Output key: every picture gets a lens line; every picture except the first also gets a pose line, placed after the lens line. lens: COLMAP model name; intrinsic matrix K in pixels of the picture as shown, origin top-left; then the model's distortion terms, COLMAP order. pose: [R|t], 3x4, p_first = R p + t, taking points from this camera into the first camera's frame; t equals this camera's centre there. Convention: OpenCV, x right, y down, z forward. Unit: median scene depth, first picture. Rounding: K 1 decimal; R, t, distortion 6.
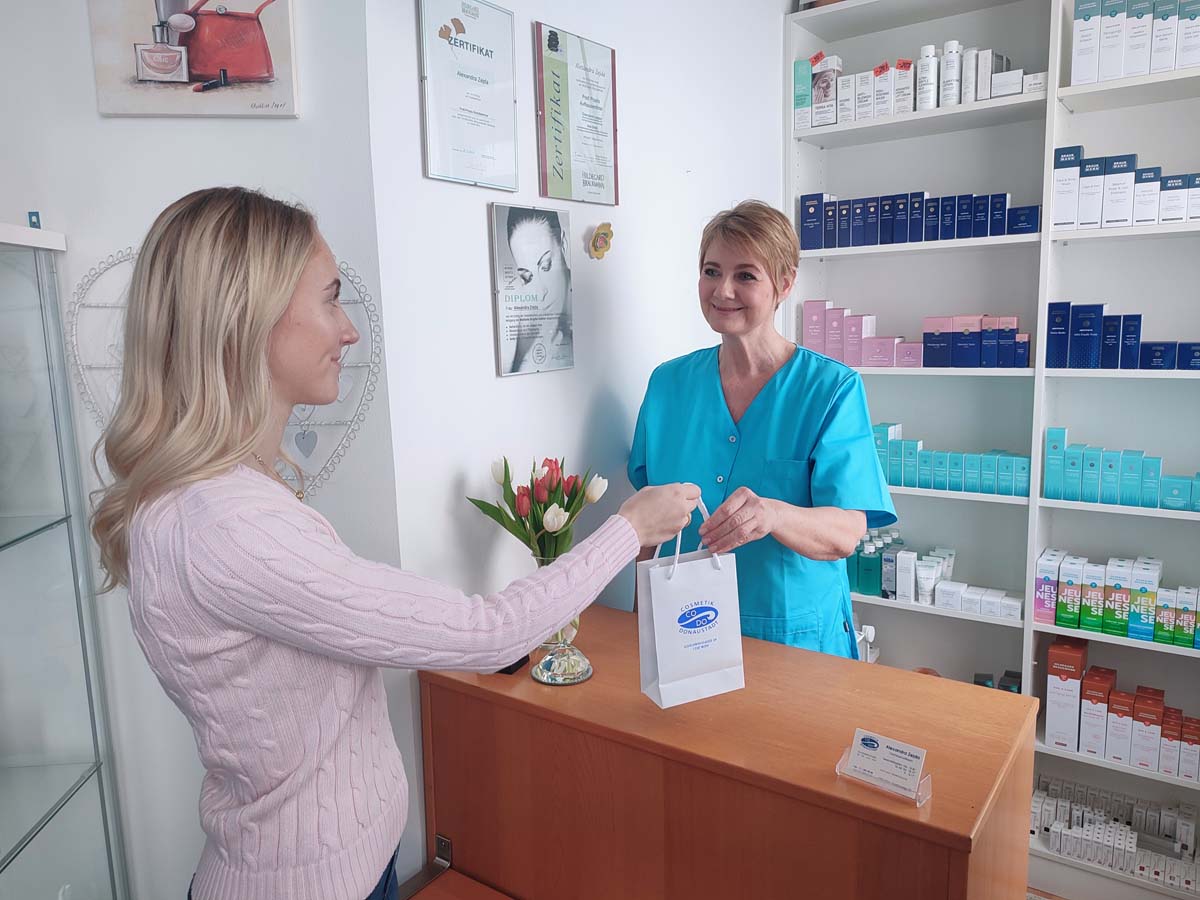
lens RADIAL K [[854.6, 0, 598.0], [0, 854.6, 449.2], [0, 0, 1]] dist [0.008289, -0.013721]
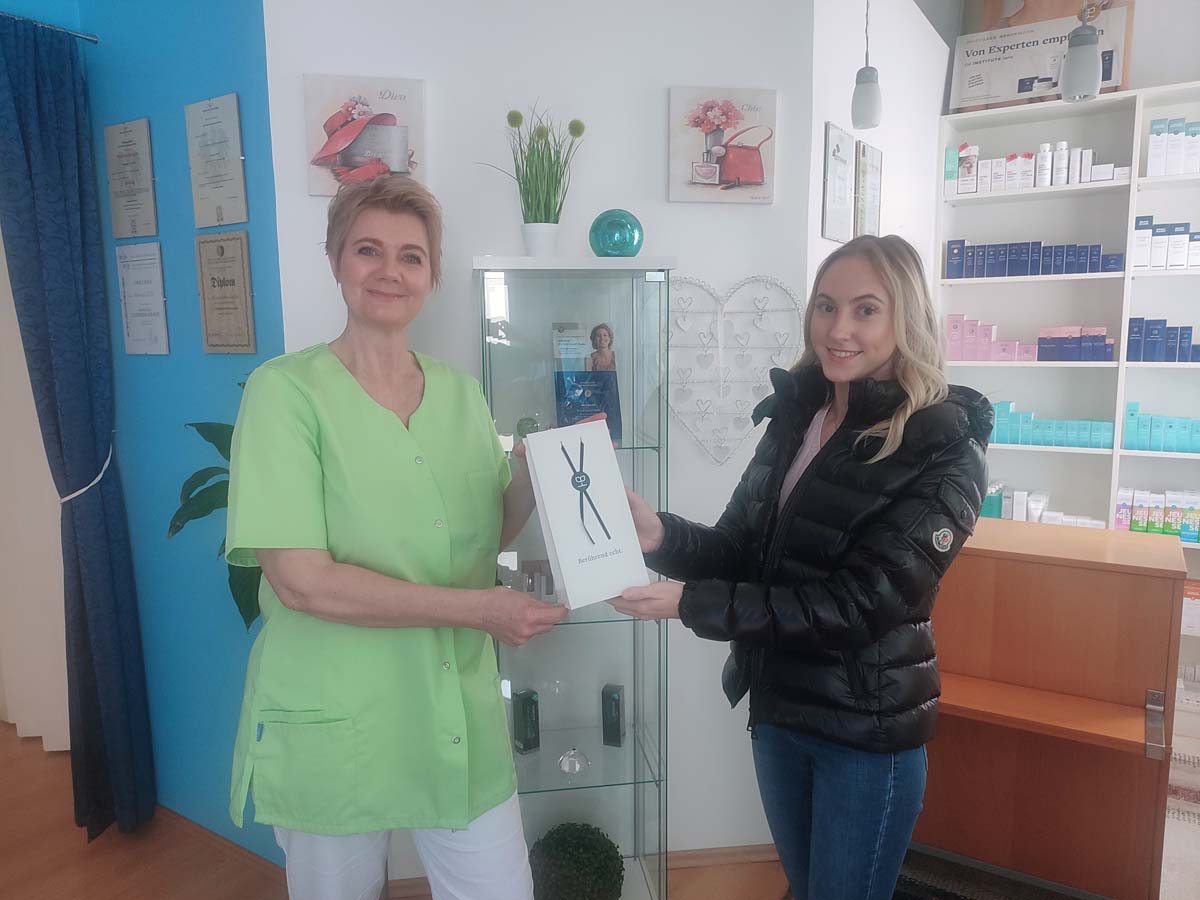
lens RADIAL K [[854.6, 0, 590.3], [0, 854.6, 448.4], [0, 0, 1]] dist [0.008289, -0.013721]
pose [[0.998128, 0.005430, 0.060925, -0.512329], [-0.004460, 0.999861, -0.016051, 0.086836], [-0.061004, 0.015749, 0.998013, -0.441902]]
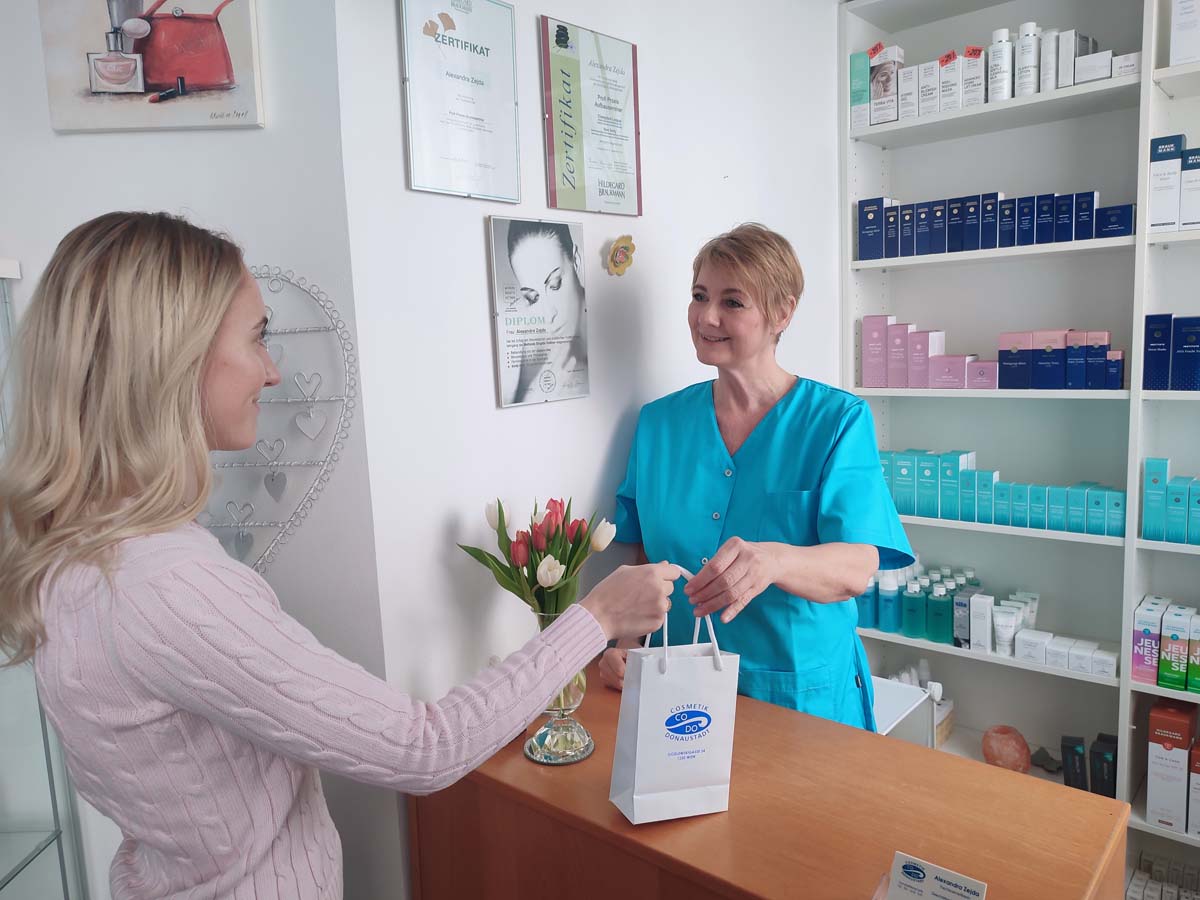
lens RADIAL K [[854.6, 0, 600.9], [0, 854.6, 447.9], [0, 0, 1]] dist [0.008289, -0.013721]
pose [[0.995792, -0.000242, -0.091643, 0.054958], [-0.001292, 0.999860, -0.016679, -0.021163], [0.091634, 0.016728, 0.995652, 0.085575]]
